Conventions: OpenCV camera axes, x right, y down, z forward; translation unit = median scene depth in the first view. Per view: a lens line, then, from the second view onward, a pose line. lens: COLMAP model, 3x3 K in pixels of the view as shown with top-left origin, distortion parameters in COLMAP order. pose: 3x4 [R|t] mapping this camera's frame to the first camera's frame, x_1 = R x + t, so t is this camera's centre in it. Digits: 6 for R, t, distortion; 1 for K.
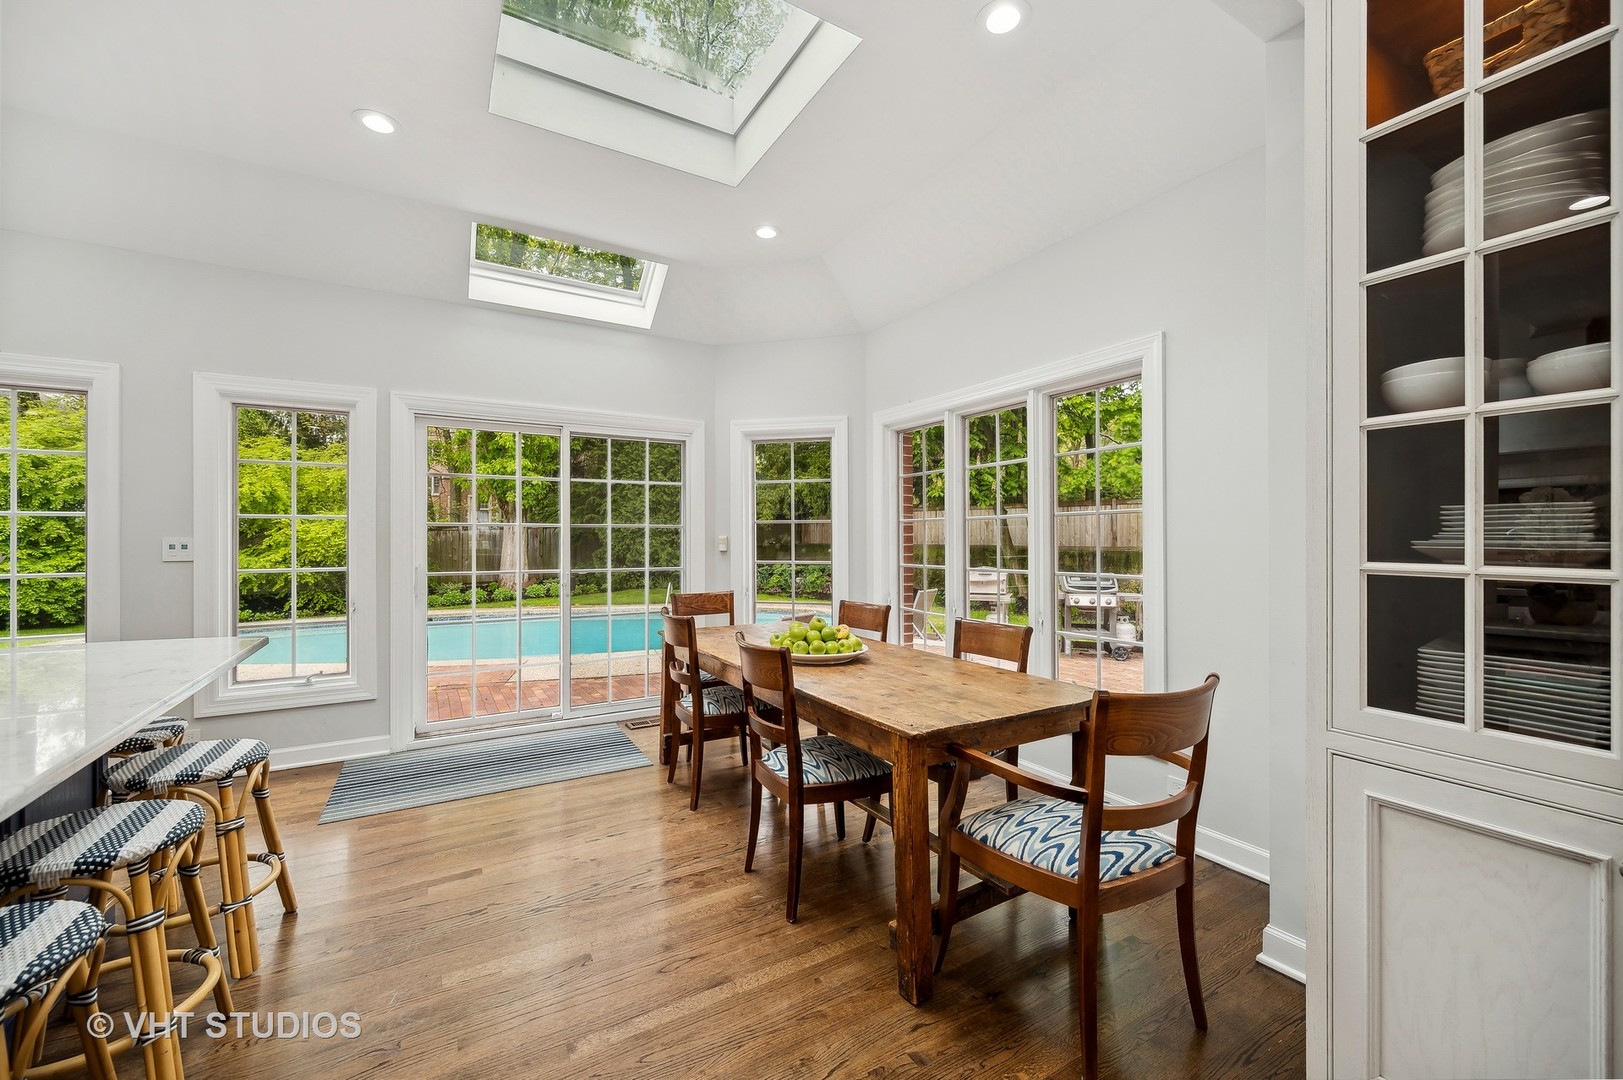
lens RADIAL K [[644.0, 0, 809.9], [0, 644.0, 531.1], [0, 0, 1]] dist [-0.001366, -0.000286]
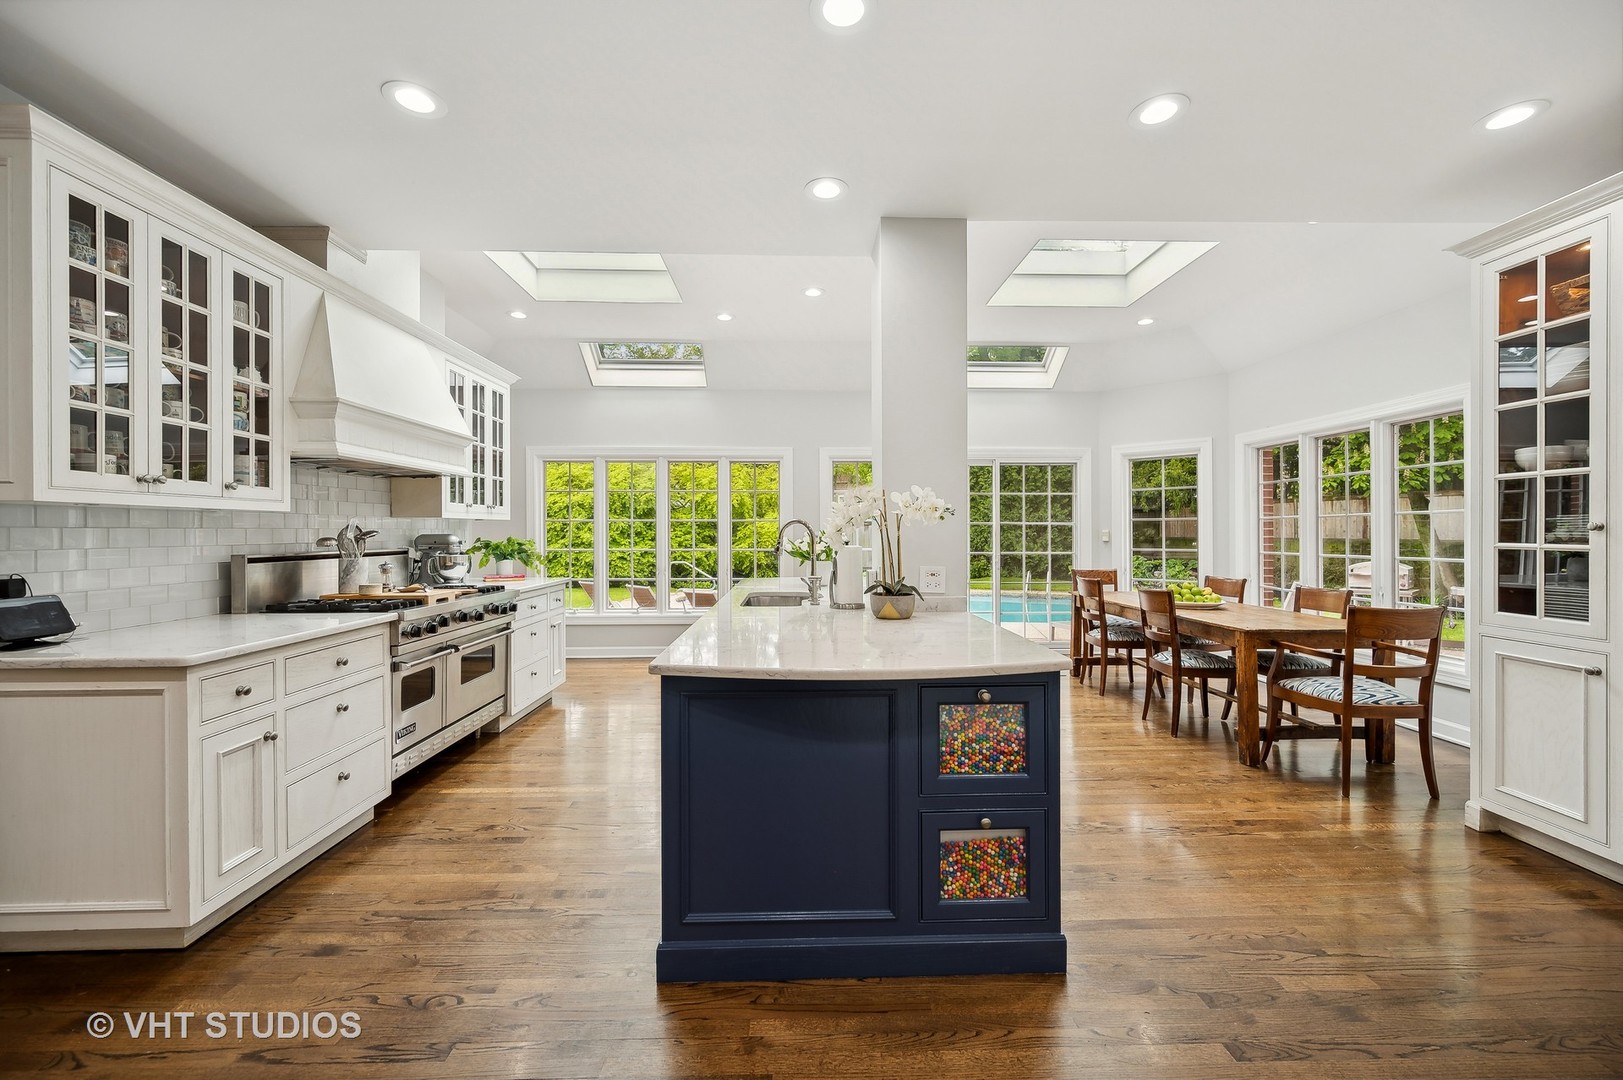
lens RADIAL K [[644.0, 0, 809.9], [0, 644.0, 531.1], [0, 0, 1]] dist [-0.001366, -0.000286]
pose [[0.874413, -0.001560, -0.485180, -0.025286], [0.006494, 0.999943, 0.008489, -0.007260], [0.485139, -0.010573, 0.874373, -0.628875]]
